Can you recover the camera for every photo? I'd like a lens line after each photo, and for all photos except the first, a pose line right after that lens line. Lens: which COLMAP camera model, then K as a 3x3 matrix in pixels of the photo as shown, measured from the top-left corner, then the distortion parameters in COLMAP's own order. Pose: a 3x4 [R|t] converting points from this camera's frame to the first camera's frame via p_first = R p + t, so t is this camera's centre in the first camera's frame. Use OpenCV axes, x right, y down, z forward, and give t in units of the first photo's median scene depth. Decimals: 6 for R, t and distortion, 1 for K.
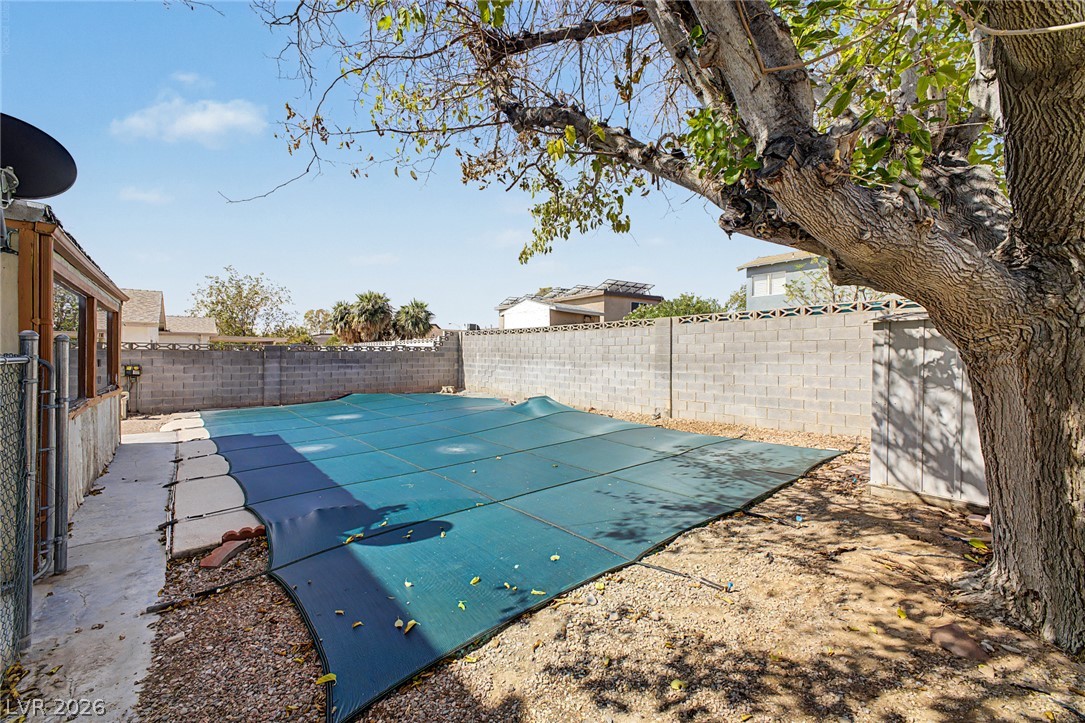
lens RADIAL K [[432.2, 0, 551.3], [0, 432.2, 356.7], [0, 0, 1]] dist [0.019113, -0.001617]
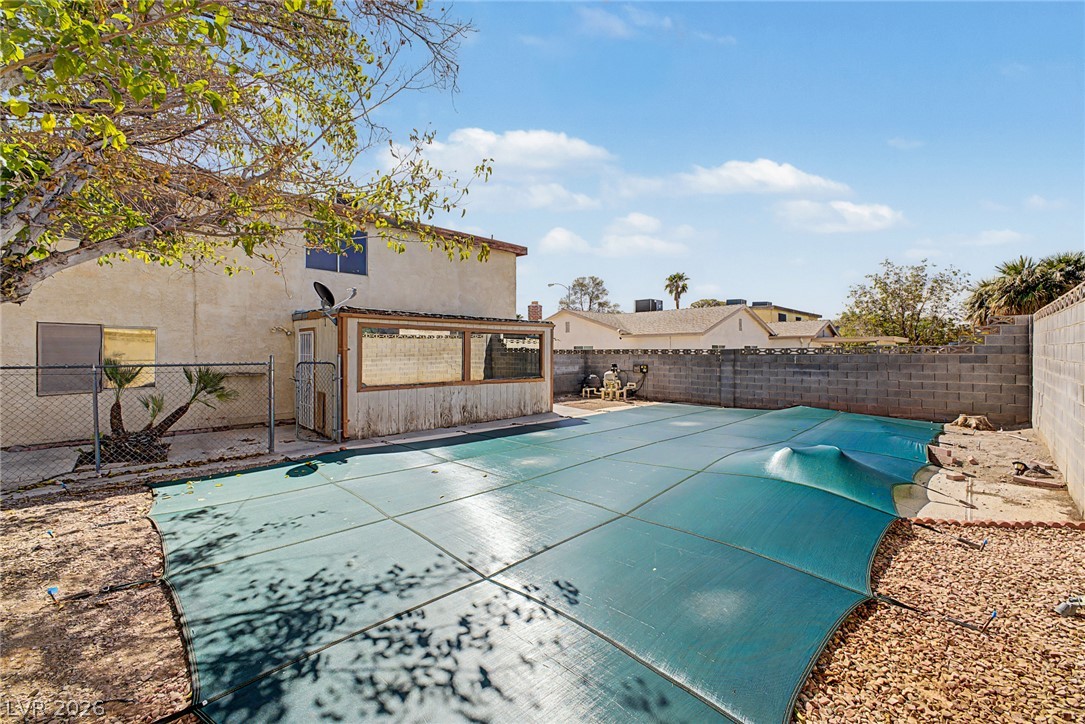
lens RADIAL K [[432.2, 0, 537.5], [0, 432.2, 359.9], [0, 0, 1]] dist [0.019113, -0.001617]
pose [[0.046425, 0.013516, -0.998830, 0.369722], [-0.001206, 0.999908, 0.013475, -0.013447], [0.998921, 0.000579, 0.046437, 0.485352]]
